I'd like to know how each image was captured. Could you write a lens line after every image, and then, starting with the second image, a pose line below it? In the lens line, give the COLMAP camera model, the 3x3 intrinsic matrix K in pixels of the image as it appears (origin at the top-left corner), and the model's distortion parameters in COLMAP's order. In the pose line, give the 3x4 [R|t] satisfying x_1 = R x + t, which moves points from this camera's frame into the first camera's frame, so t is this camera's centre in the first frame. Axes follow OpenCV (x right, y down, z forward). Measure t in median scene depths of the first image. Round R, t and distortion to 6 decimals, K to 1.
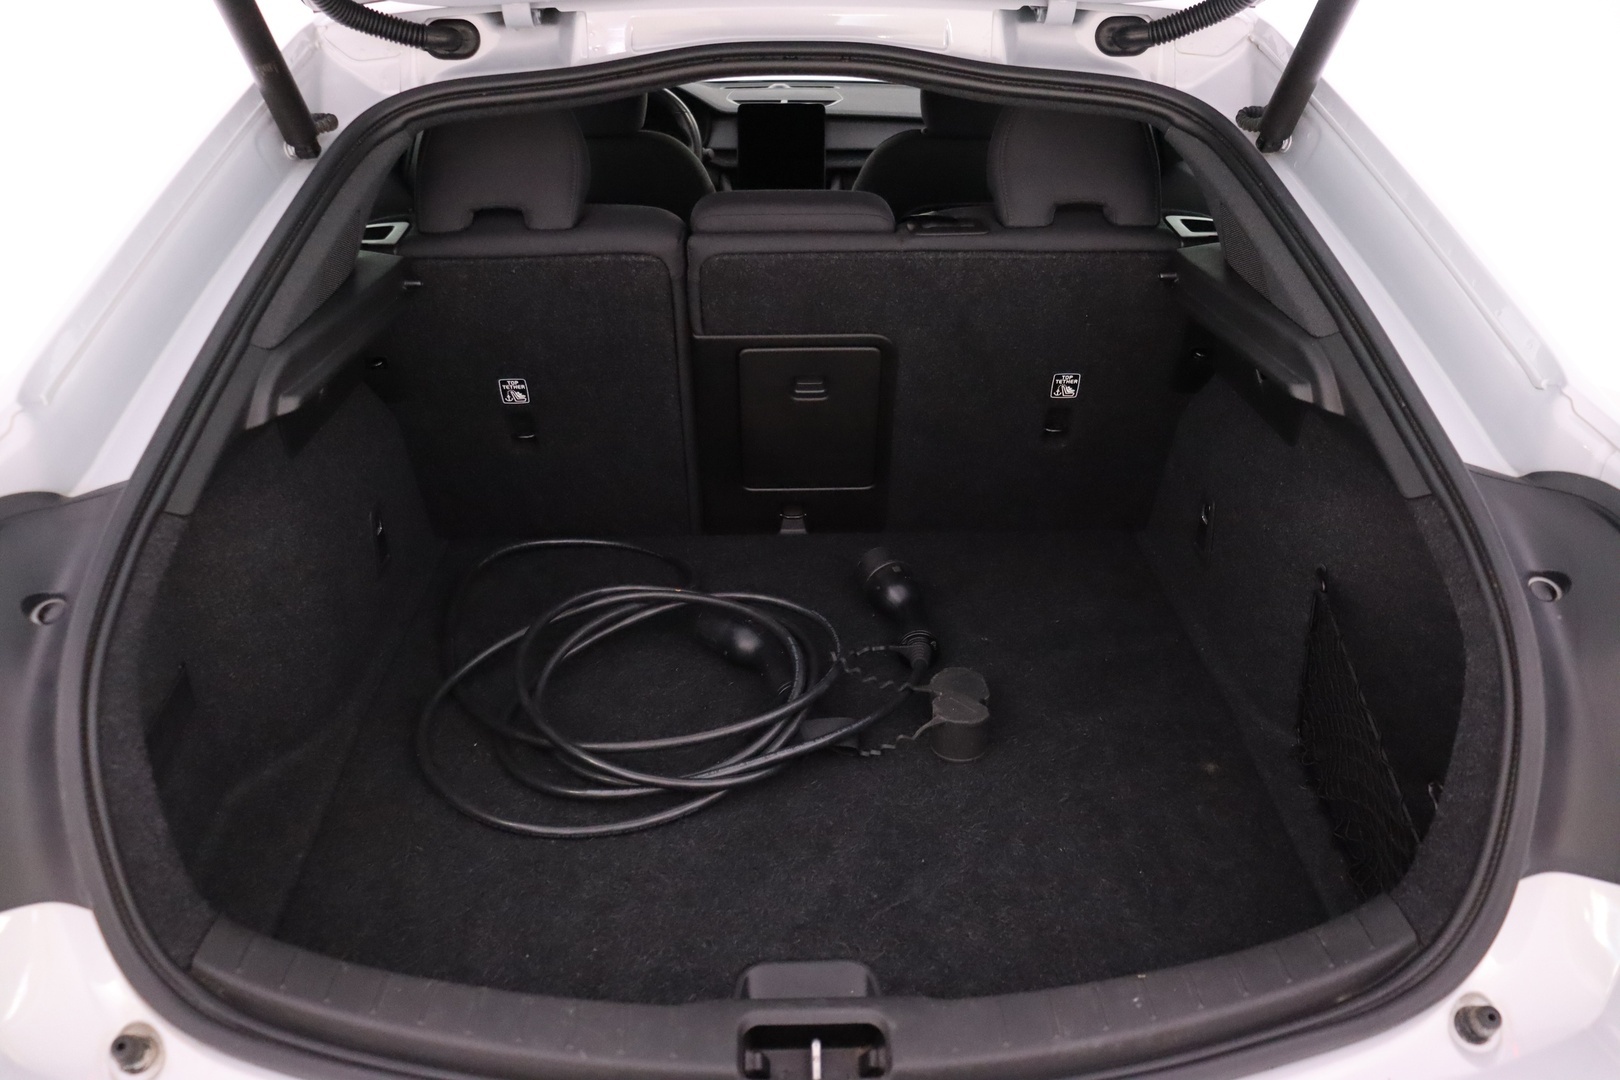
lens RADIAL K [[1516.2, 0, 810.0], [0, 1516.2, 540.0], [0, 0, 1]] dist [0.004708, -0.235874]
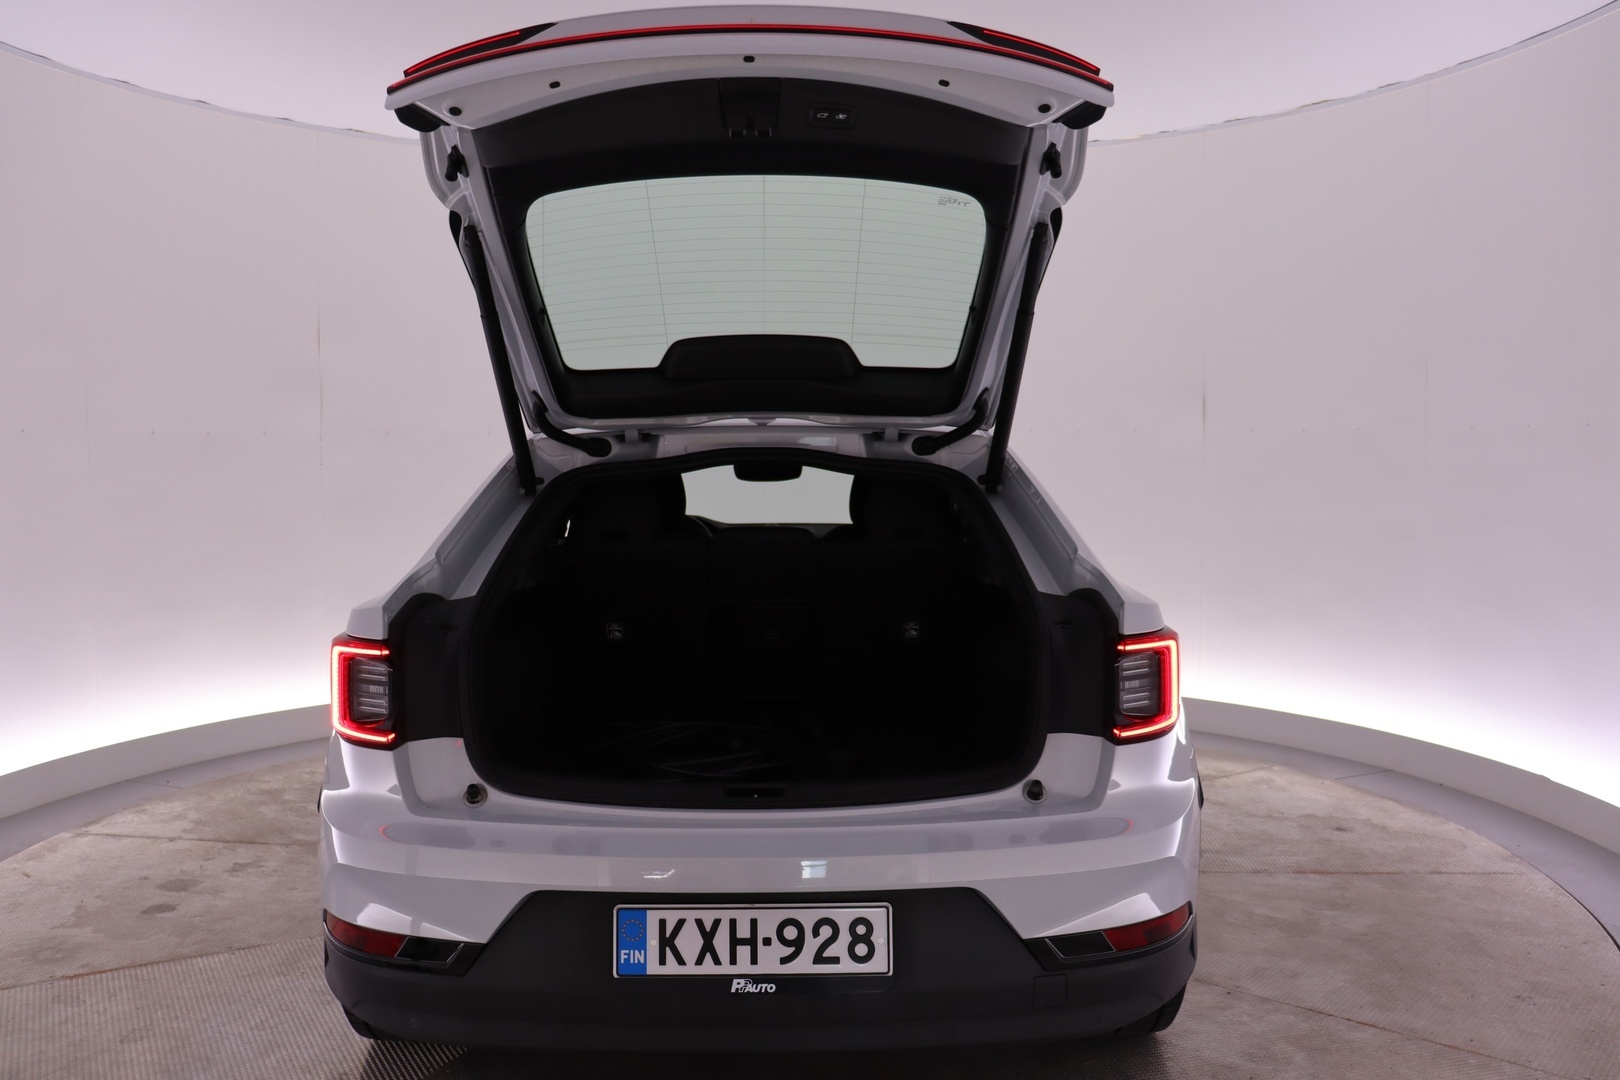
lens RADIAL K [[1516.2, 0, 810.0], [0, 1516.2, 540.0], [0, 0, 1]] dist [0.004708, -0.235874]
pose [[0.999964, -0.000737, -0.008431, 0.071993], [-0.002146, 0.941560, -0.336840, 0.504240], [0.008187, 0.336846, 0.941524, -0.942581]]
